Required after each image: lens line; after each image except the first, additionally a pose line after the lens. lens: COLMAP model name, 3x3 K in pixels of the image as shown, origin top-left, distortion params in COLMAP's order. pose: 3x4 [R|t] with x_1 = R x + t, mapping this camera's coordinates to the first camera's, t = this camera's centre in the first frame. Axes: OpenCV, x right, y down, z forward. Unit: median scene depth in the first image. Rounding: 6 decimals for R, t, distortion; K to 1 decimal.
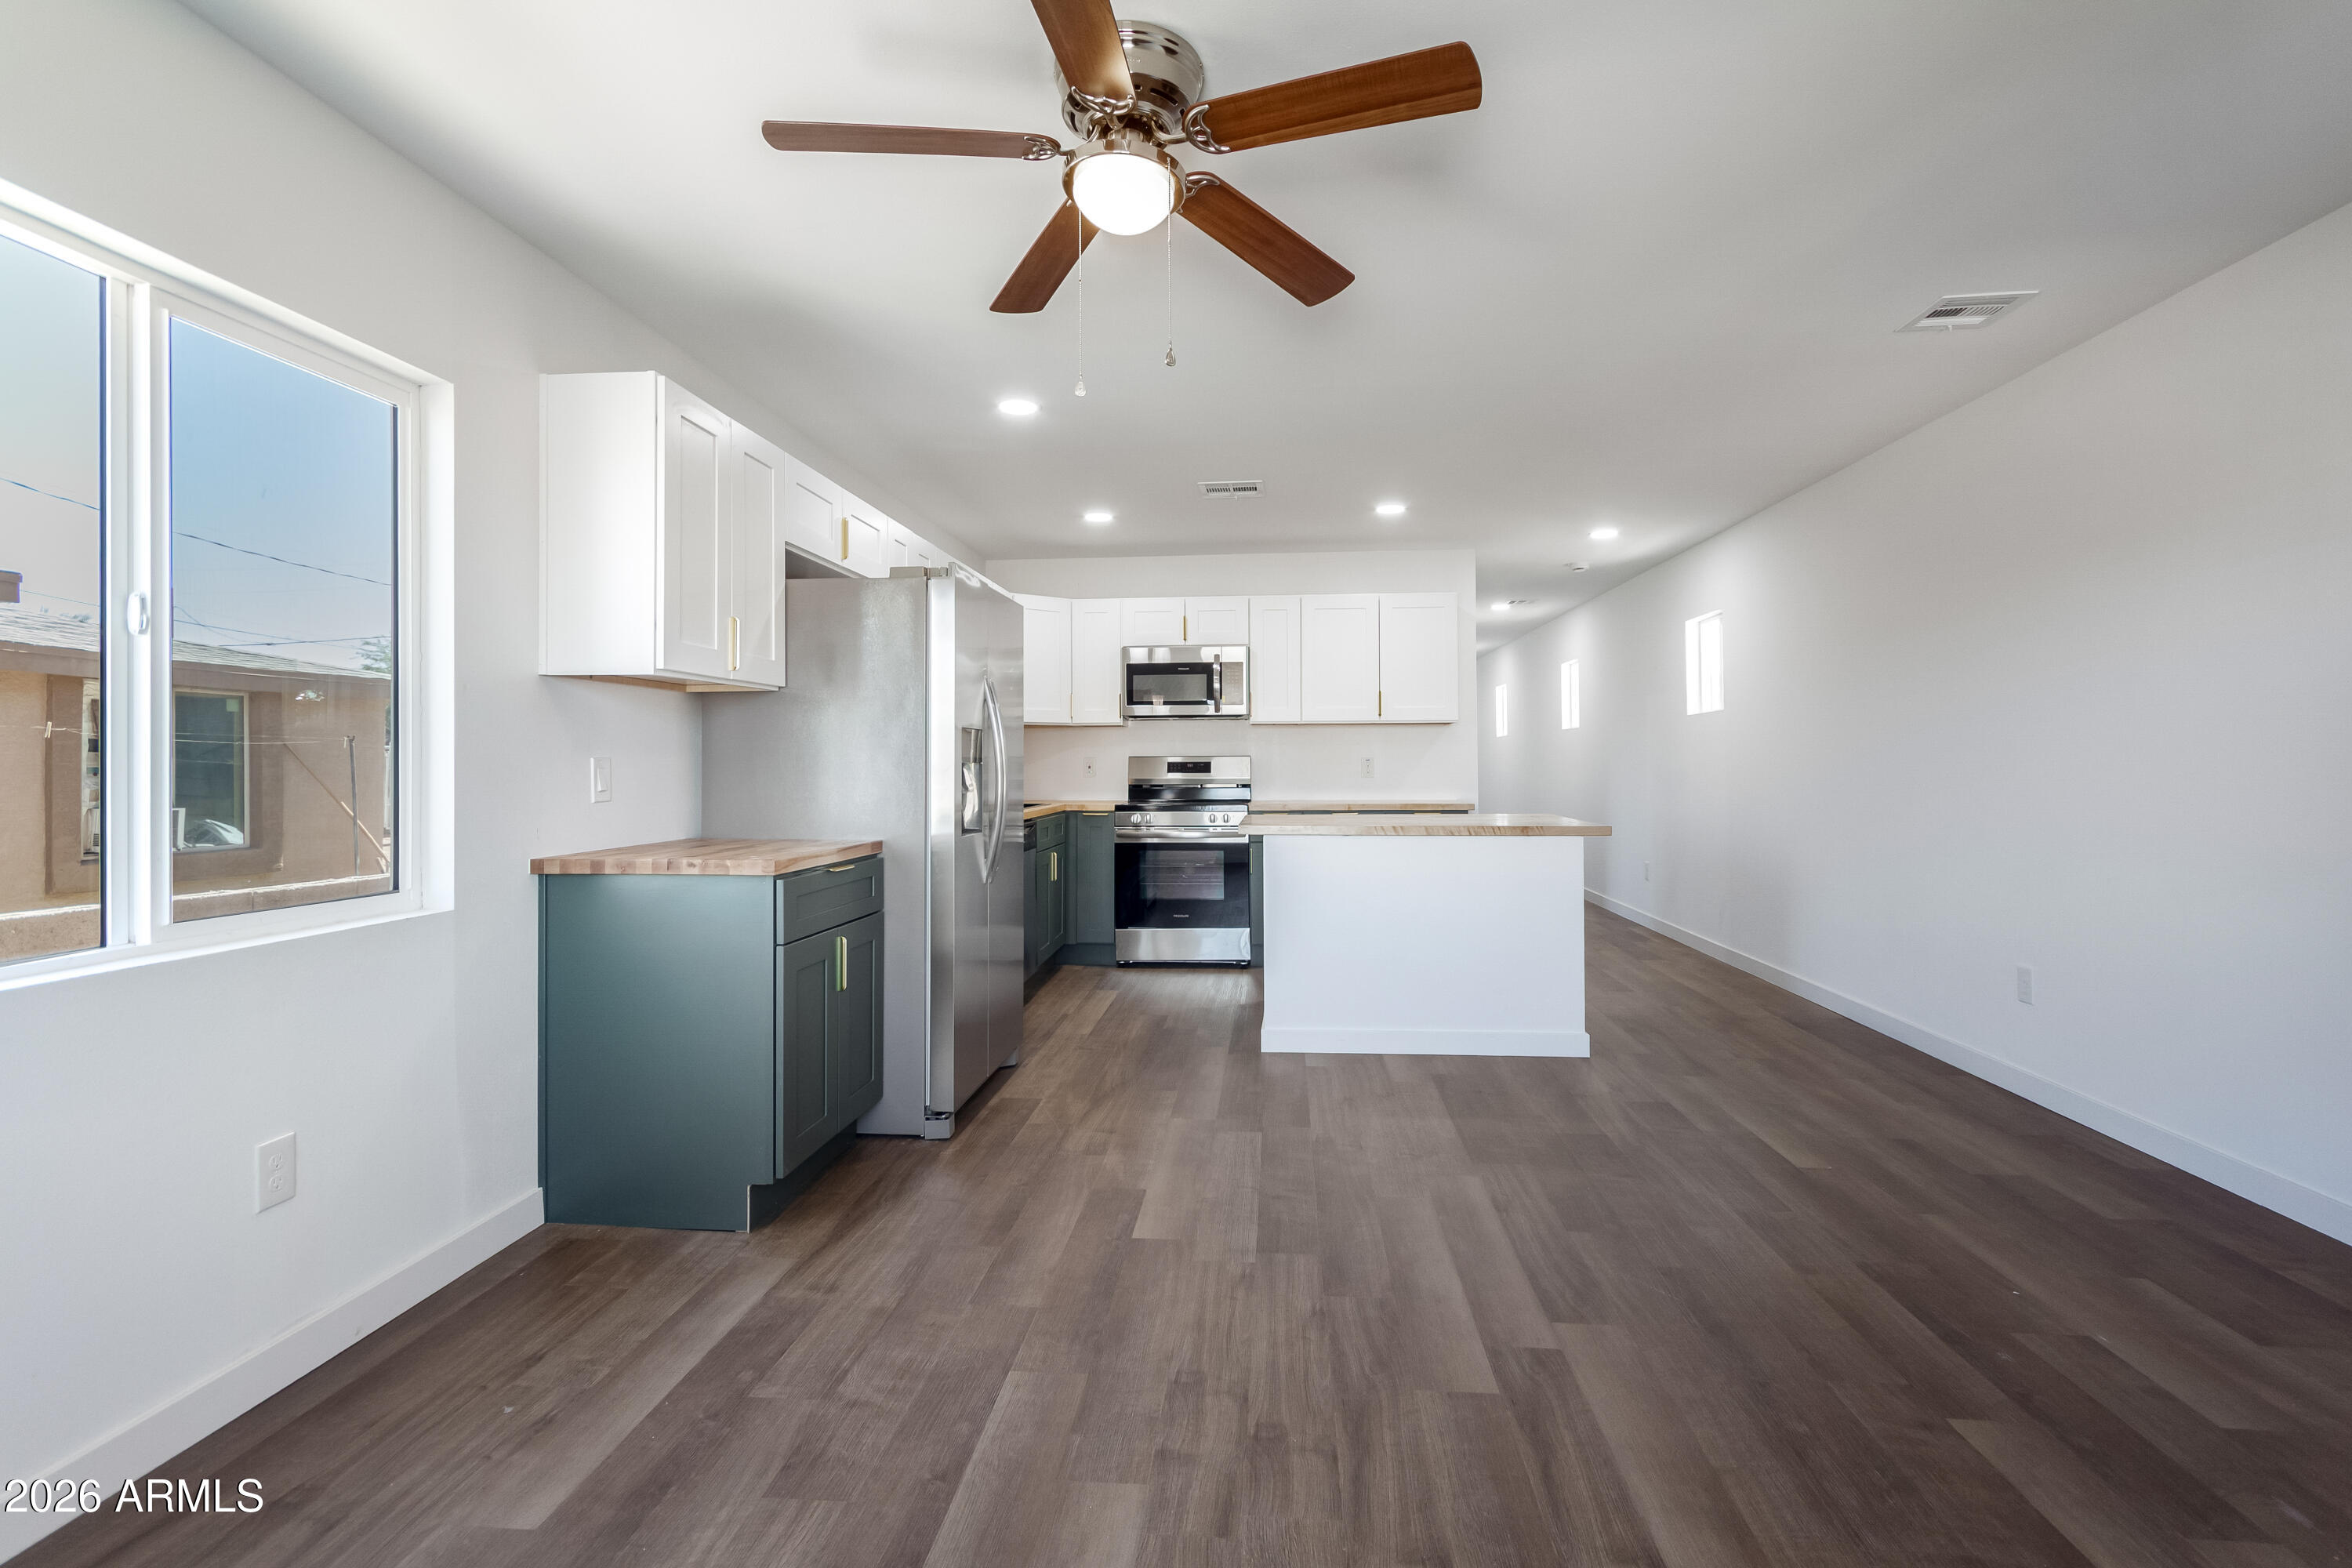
lens RADIAL K [[1113.4, 0, 1176.2], [0, 1113.4, 789.0], [0, 0, 1]] dist [0.002319, 0.001175]
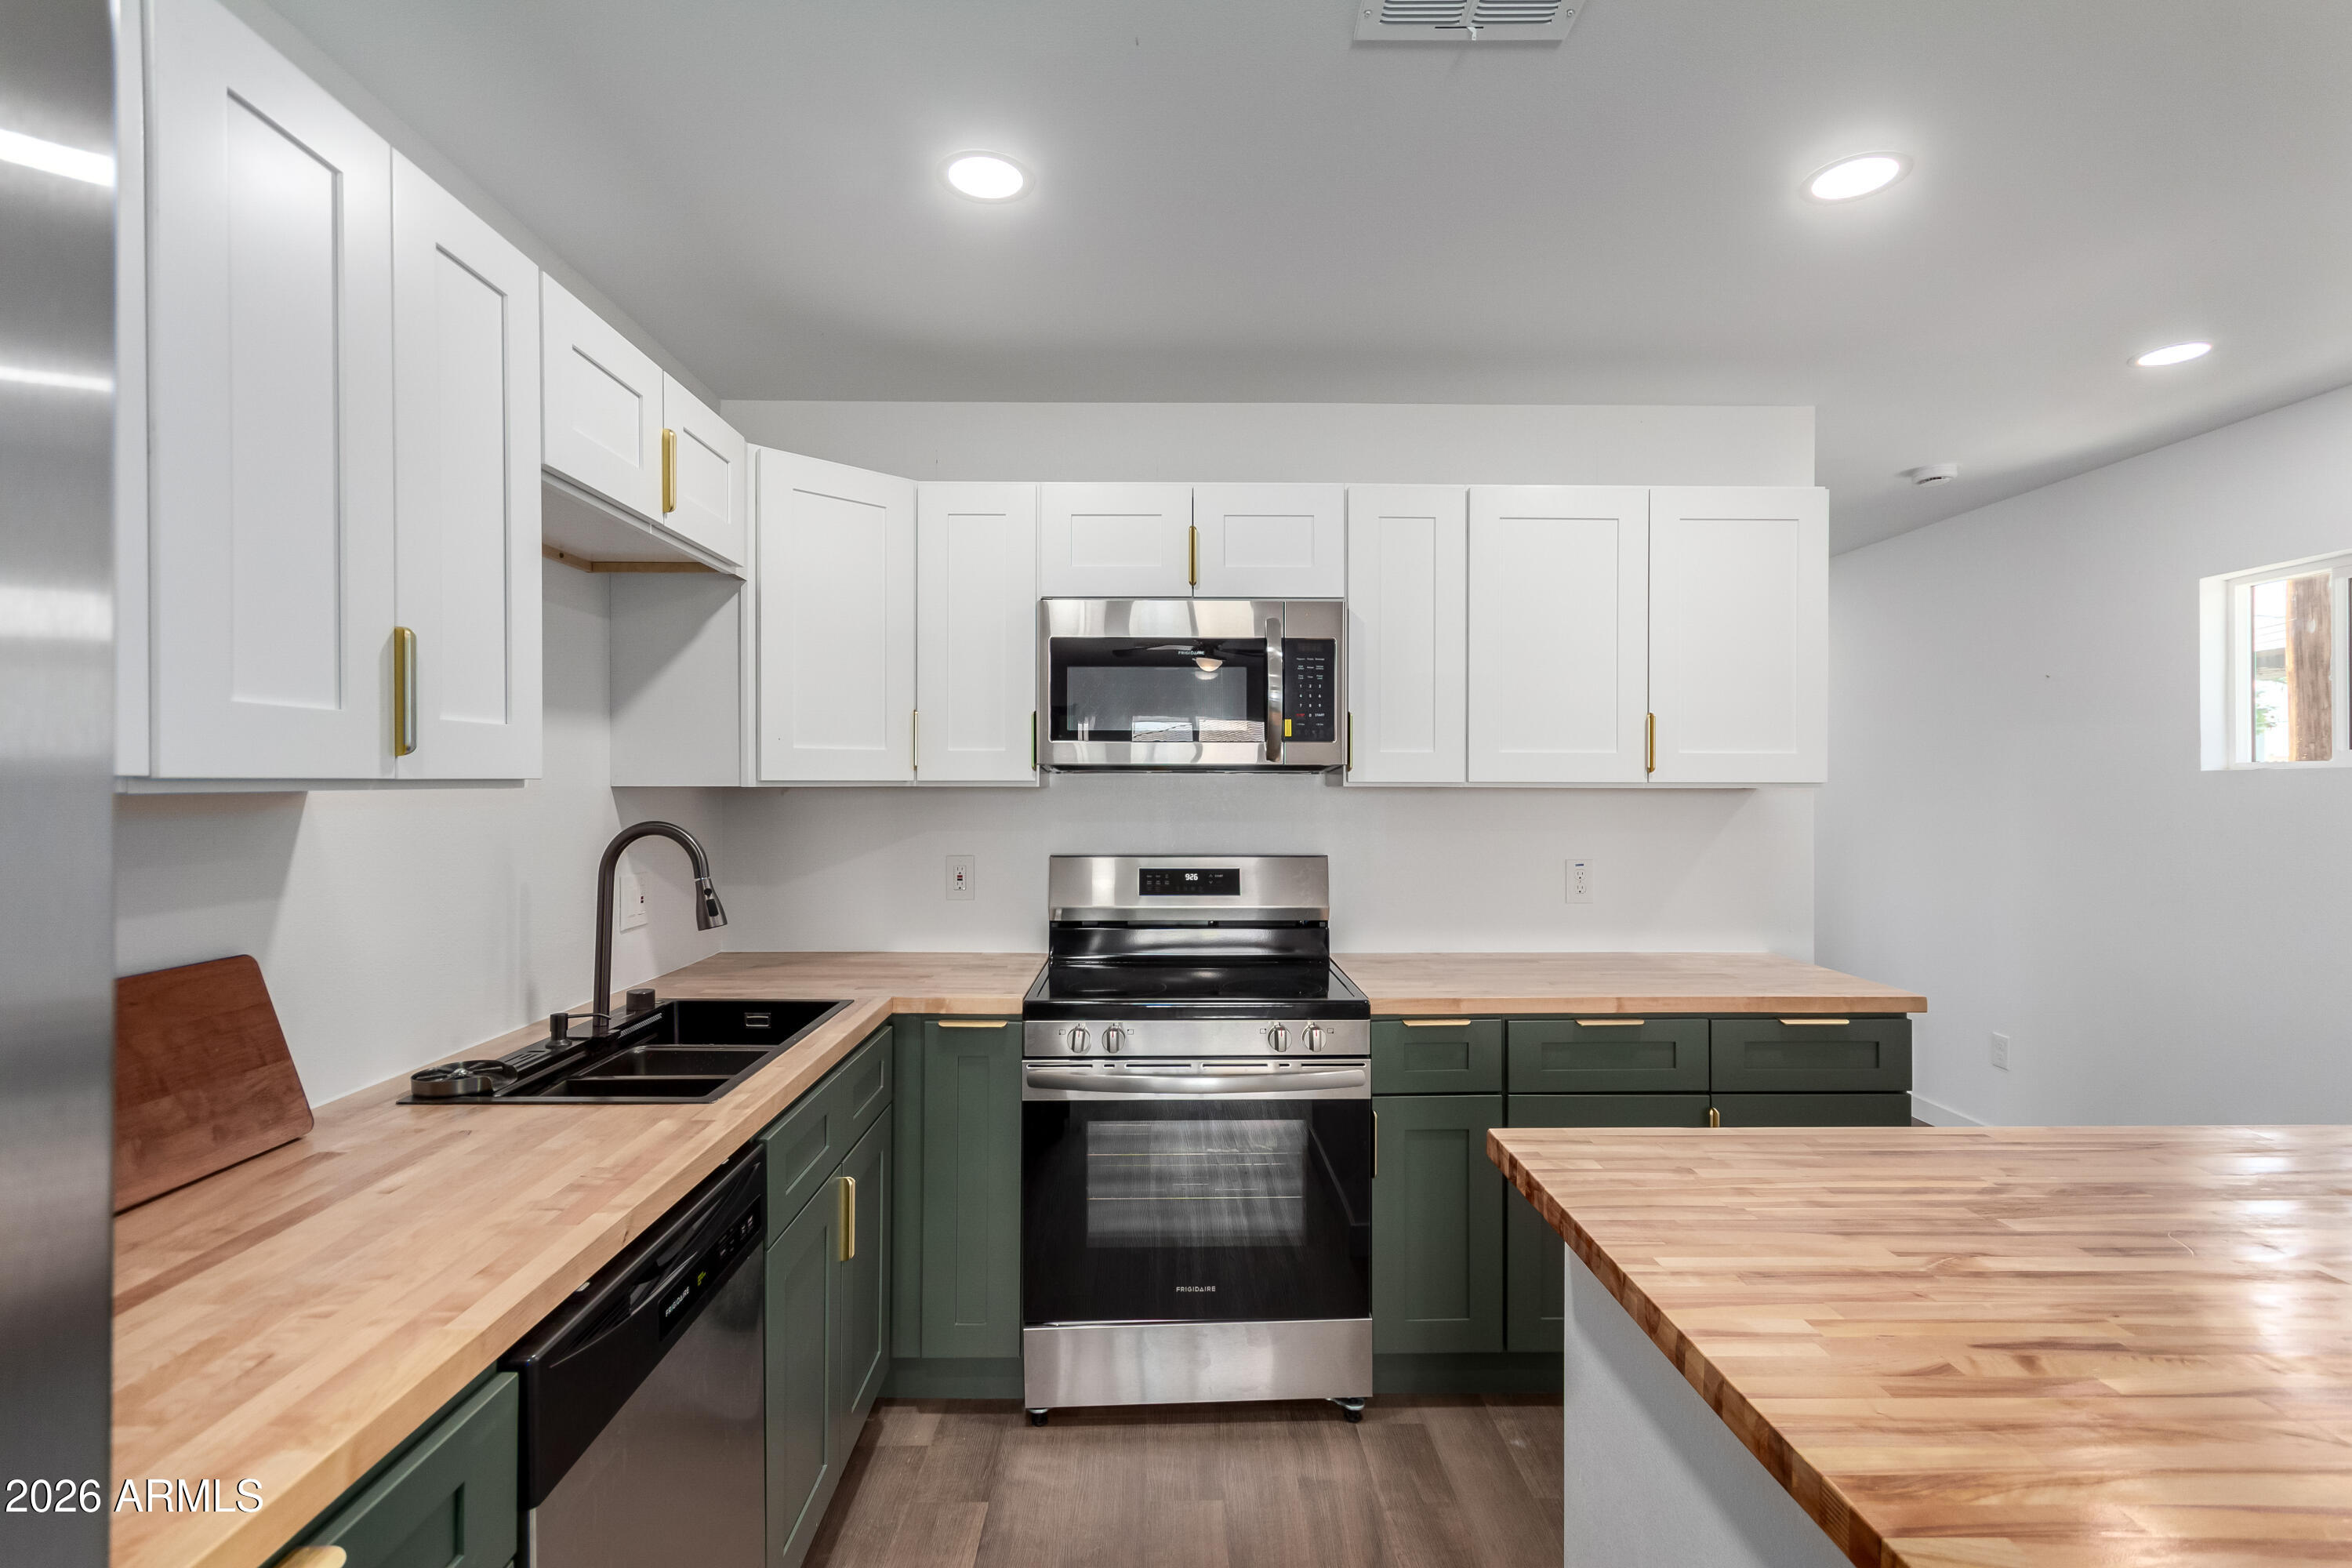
lens RADIAL K [[1094.4, 0, 1178.3], [0, 1094.4, 790.3], [0, 0, 1]] dist [0.002131, 0.000547]
pose [[0.993544, 0.005837, 0.113296, -0.048083], [-0.003897, 0.999842, -0.017335, -0.054953], [-0.113380, 0.016781, 0.993410, 0.656977]]
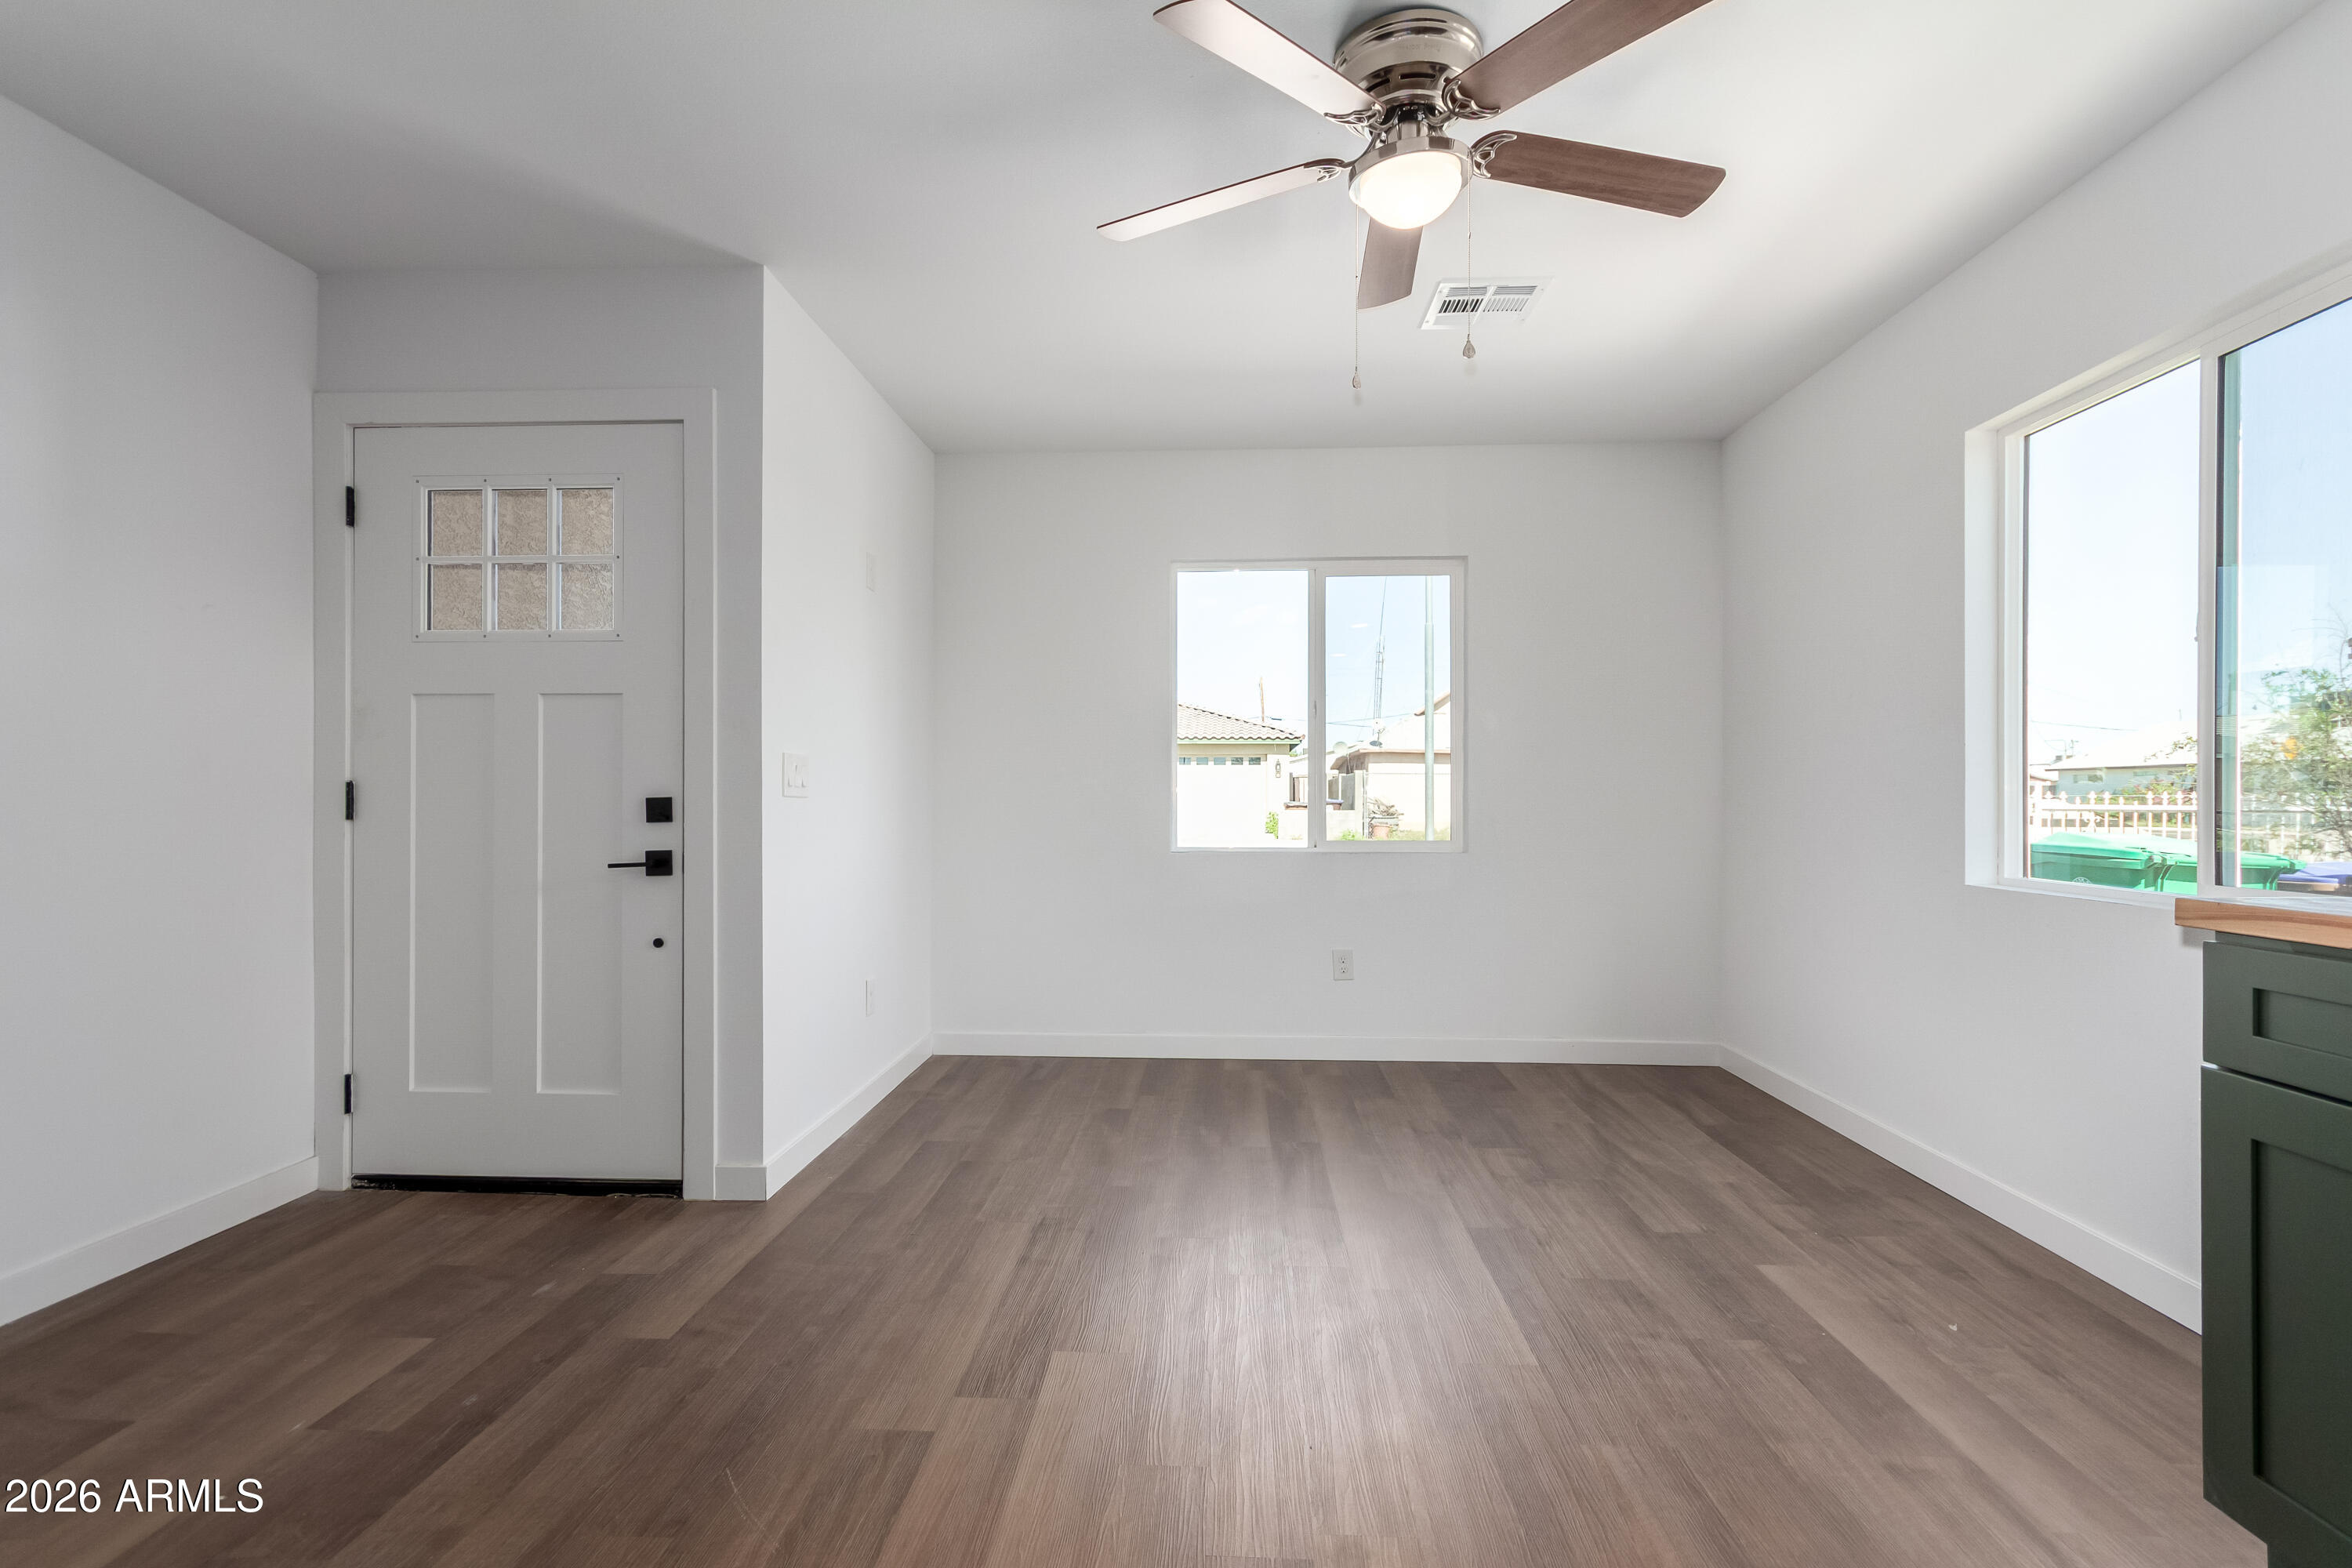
lens RADIAL K [[1113.4, 0, 1176.2], [0, 1113.4, 789.0], [0, 0, 1]] dist [0.002319, 0.001175]
pose [[-0.999019, 0.004708, -0.044033, 0.075507], [0.004053, 0.999880, 0.014953, -0.000198], [0.044099, 0.014760, -0.998918, 0.703346]]
